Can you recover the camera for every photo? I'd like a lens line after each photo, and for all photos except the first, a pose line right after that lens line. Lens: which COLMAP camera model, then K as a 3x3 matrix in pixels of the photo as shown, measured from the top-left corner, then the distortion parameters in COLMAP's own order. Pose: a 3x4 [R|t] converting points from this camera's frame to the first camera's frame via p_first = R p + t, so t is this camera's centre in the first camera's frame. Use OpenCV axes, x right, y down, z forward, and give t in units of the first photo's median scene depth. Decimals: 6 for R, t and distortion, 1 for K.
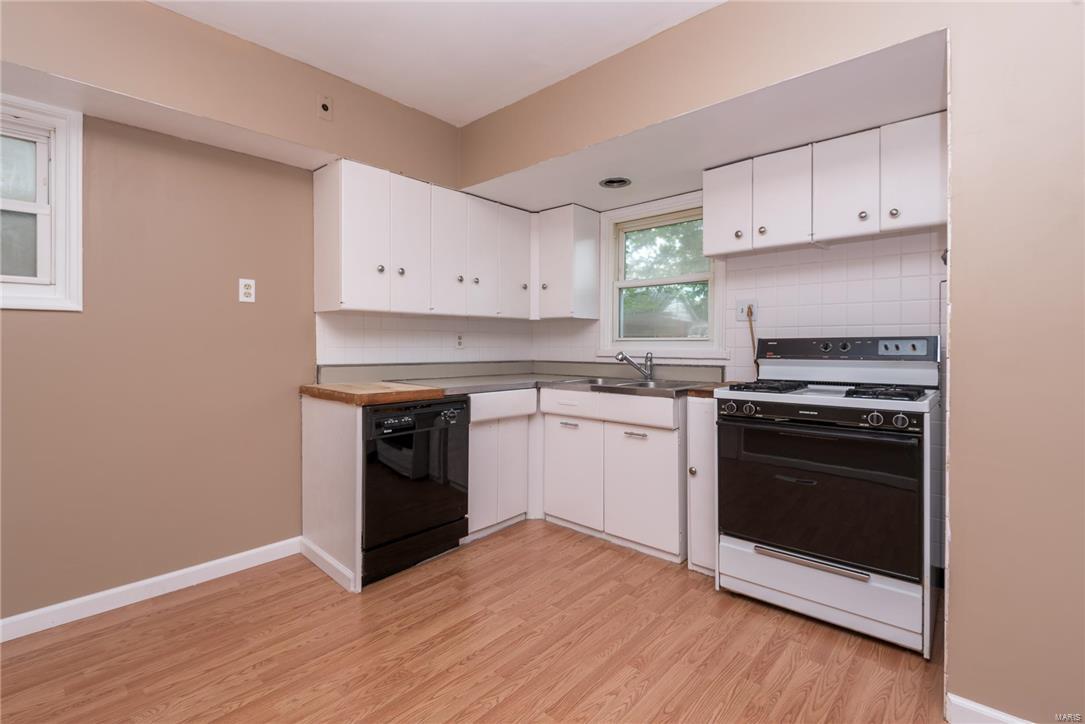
lens RADIAL K [[493.1, 0, 544.0], [0, 493.1, 344.4], [0, 0, 1]] dist [-0.001455, -0.000343]
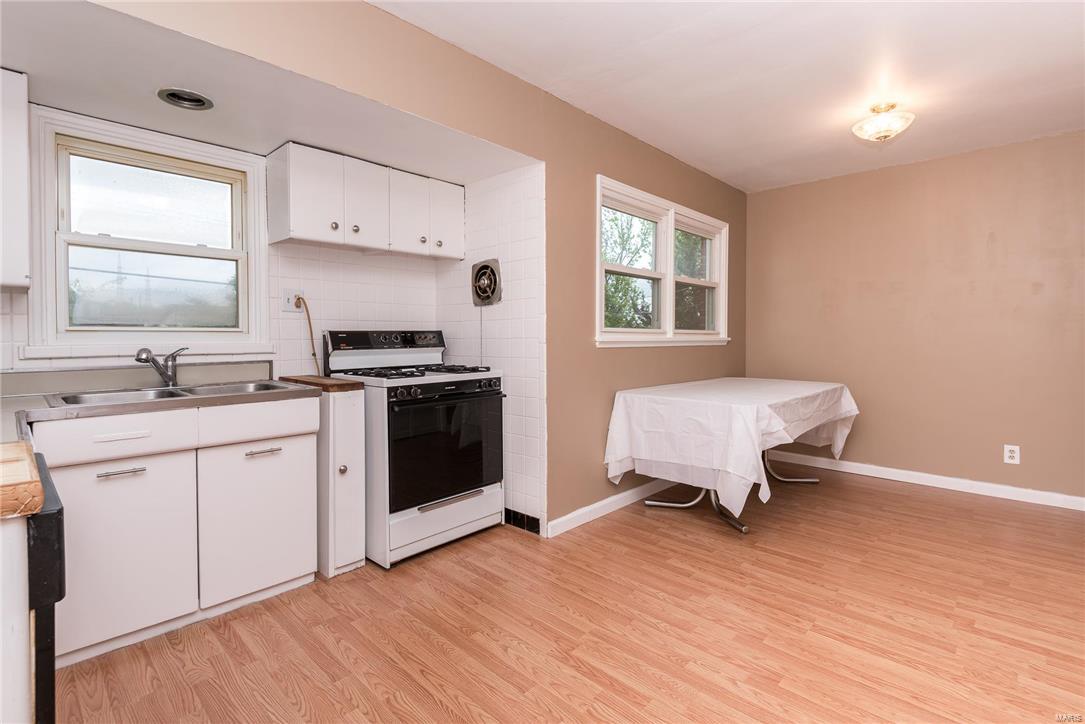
lens RADIAL K [[503.1, 0, 543.1], [0, 503.1, 342.4], [0, 0, 1]] dist [0.001132, -0.000009]
pose [[0.023561, -0.012880, 0.999639, -0.647540], [0.003428, 0.999912, 0.012803, 0.000550], [-0.999717, 0.003125, 0.023603, 0.580635]]
